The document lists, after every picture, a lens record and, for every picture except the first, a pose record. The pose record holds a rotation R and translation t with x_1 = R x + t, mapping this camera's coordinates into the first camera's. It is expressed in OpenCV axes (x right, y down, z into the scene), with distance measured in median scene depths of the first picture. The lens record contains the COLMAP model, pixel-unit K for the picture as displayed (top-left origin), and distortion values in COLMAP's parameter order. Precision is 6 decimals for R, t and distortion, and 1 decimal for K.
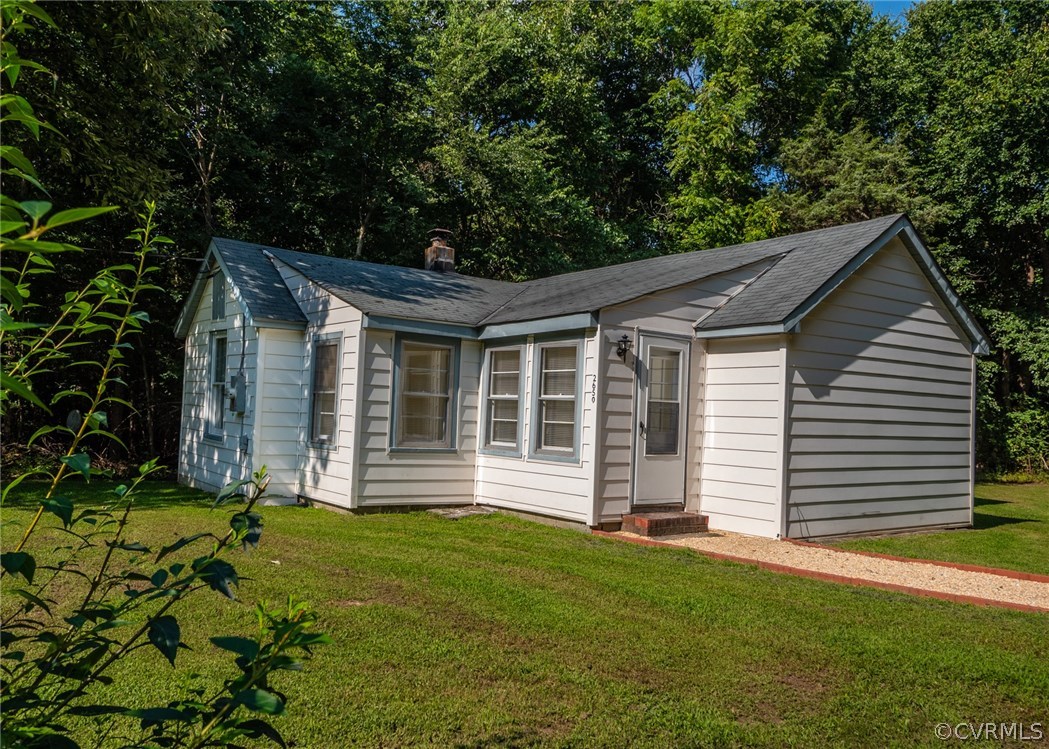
lens RADIAL K [[843.1, 0, 526.4], [0, 843.1, 398.0], [0, 0, 1]] dist [0.007530, 0.010507]
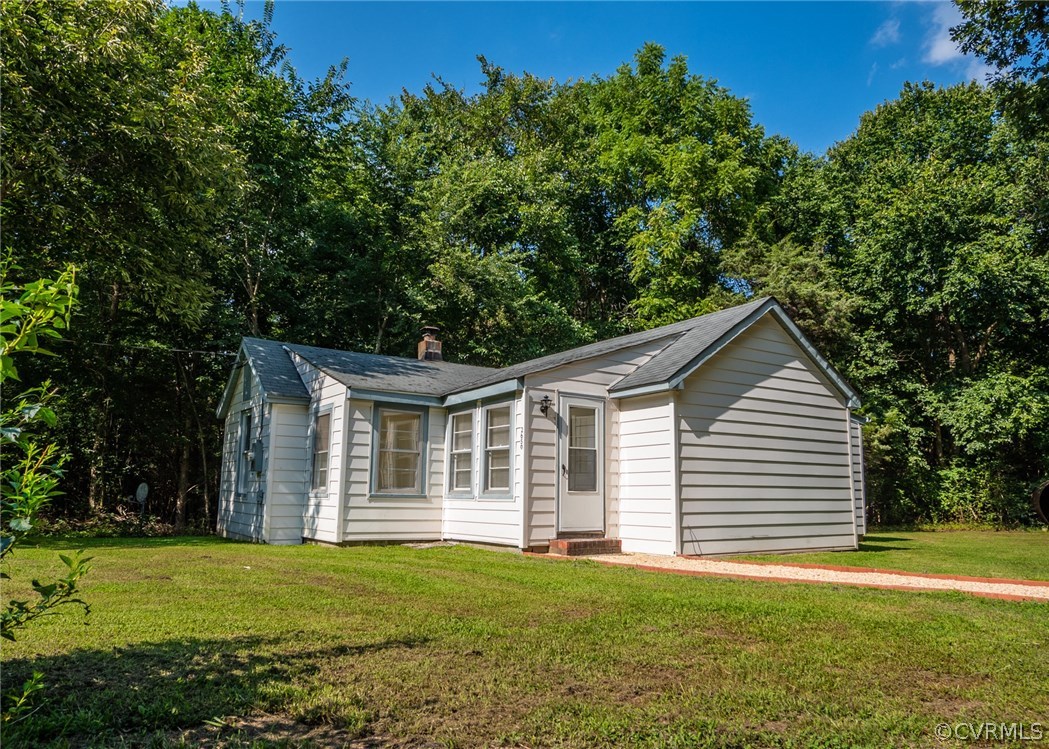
lens RADIAL K [[716.6, 0, 522.0], [0, 716.6, 396.6], [0, 0, 1]] dist [-0.001629, -0.000913]
pose [[0.998959, -0.031960, -0.032547, 0.100383], [0.028077, 0.993144, -0.113473, 0.041842], [0.035951, 0.112441, 0.993008, -0.062813]]
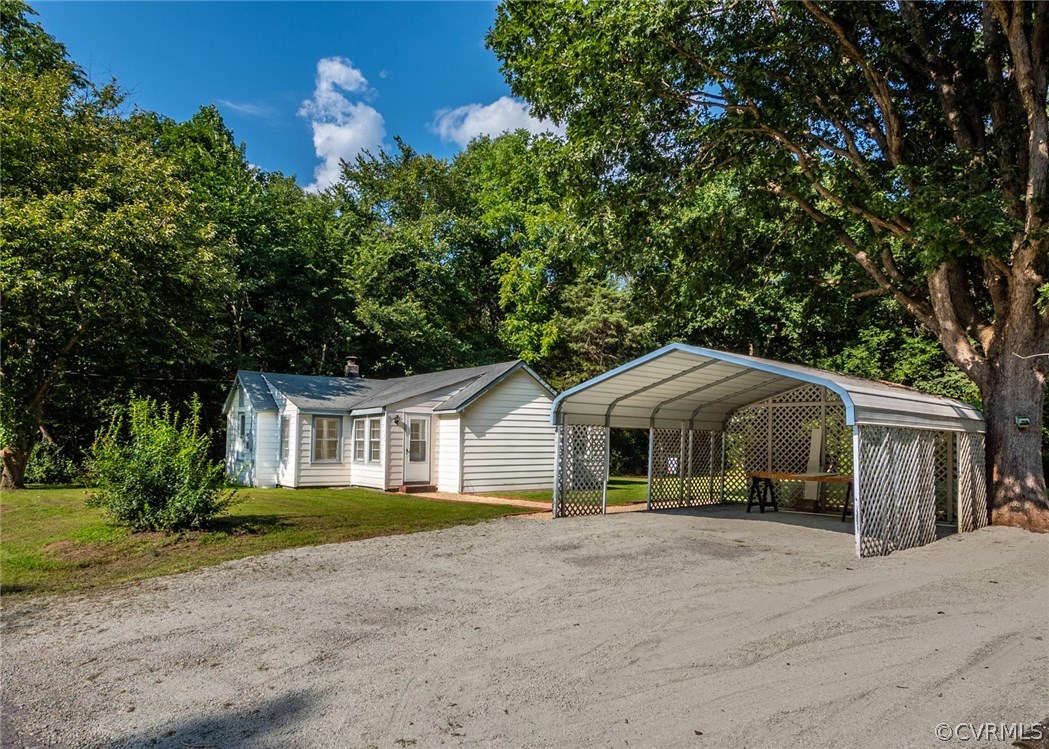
lens RADIAL K [[607.4, 0, 488.7], [0, 607.4, 422.9], [0, 0, 1]] dist [0.002322, 0.000817]
pose [[0.999606, -0.026336, 0.009667, 0.324450], [0.026439, 0.999592, -0.010770, -0.020888], [-0.009379, 0.011021, 0.999895, -0.729115]]
